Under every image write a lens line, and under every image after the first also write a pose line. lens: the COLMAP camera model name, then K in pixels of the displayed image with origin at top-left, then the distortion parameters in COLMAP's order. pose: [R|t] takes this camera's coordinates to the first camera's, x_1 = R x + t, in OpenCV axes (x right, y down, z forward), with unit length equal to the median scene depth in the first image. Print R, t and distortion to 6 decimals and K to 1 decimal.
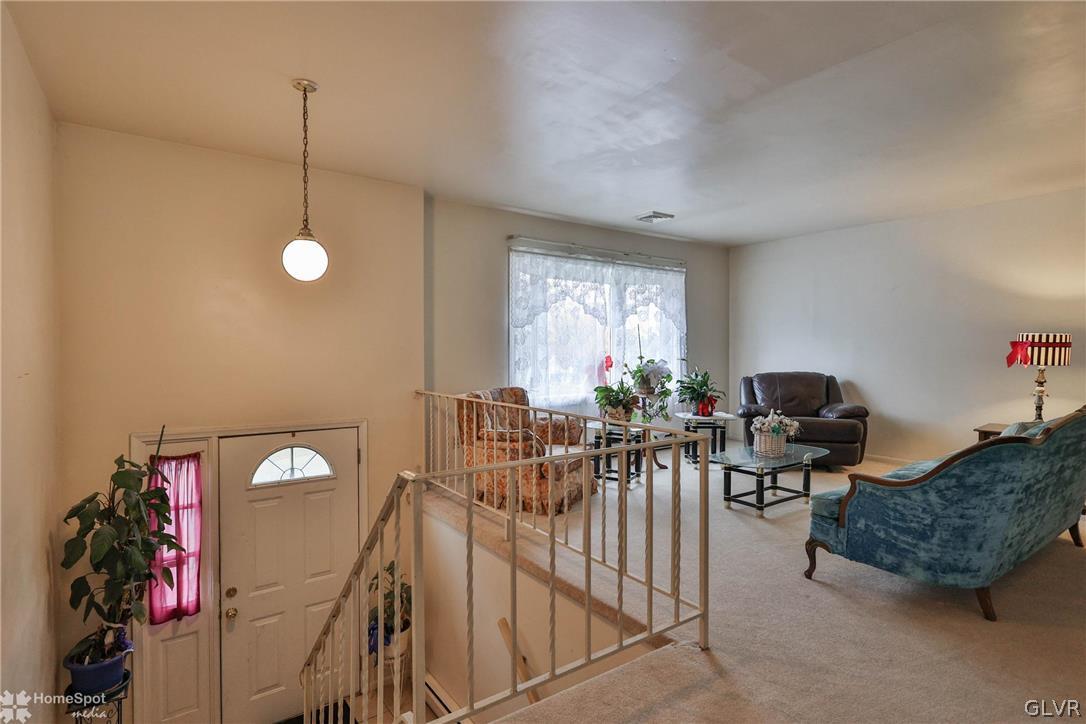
lens RADIAL K [[540.9, 0, 538.7], [0, 540.9, 354.7], [0, 0, 1]] dist [-0.000415, 0.001916]
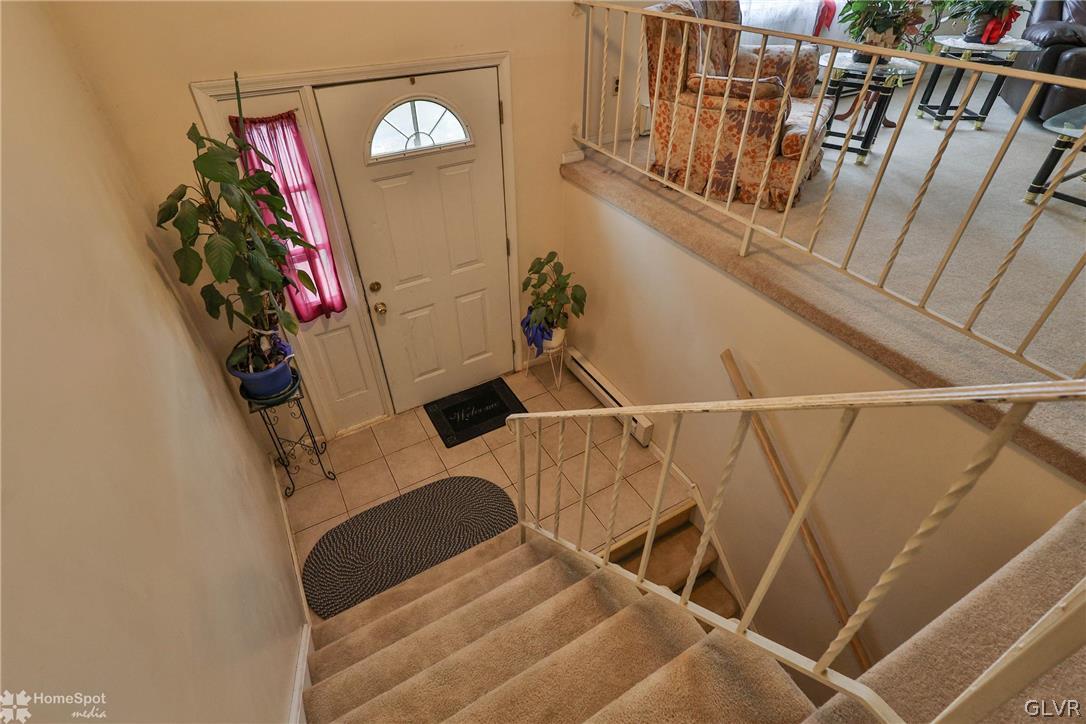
lens RADIAL K [[540.9, 0, 540.4], [0, 540.9, 360.6], [0, 0, 1]] dist [-0.000415, 0.001916]
pose [[0.994016, 0.059997, -0.091284, -0.225663], [0.009348, 0.785879, 0.618309, 0.007175], [0.108835, -0.615463, 0.780616, 0.293725]]
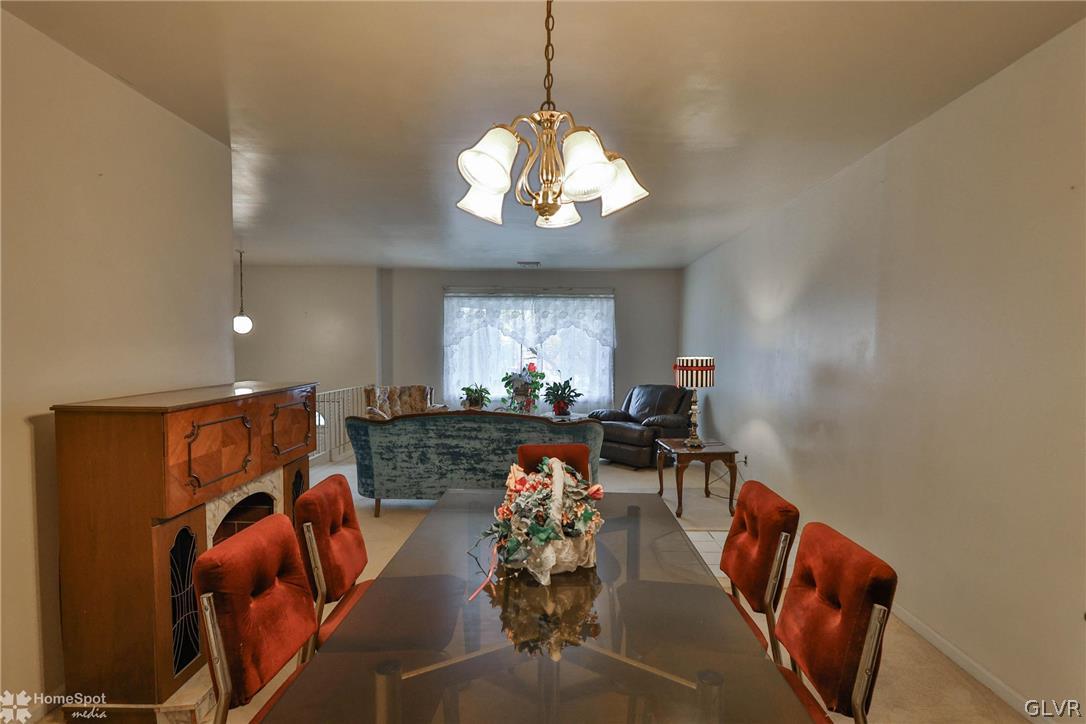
lens RADIAL K [[540.9, 0, 547.7], [0, 540.9, 361.4], [0, 0, 1]] dist [-0.000415, 0.001916]
pose [[0.795724, 0.020378, -0.605317, 1.537438], [-0.014229, 0.999787, 0.014954, -0.049178], [0.605493, -0.003286, 0.795844, -0.063018]]
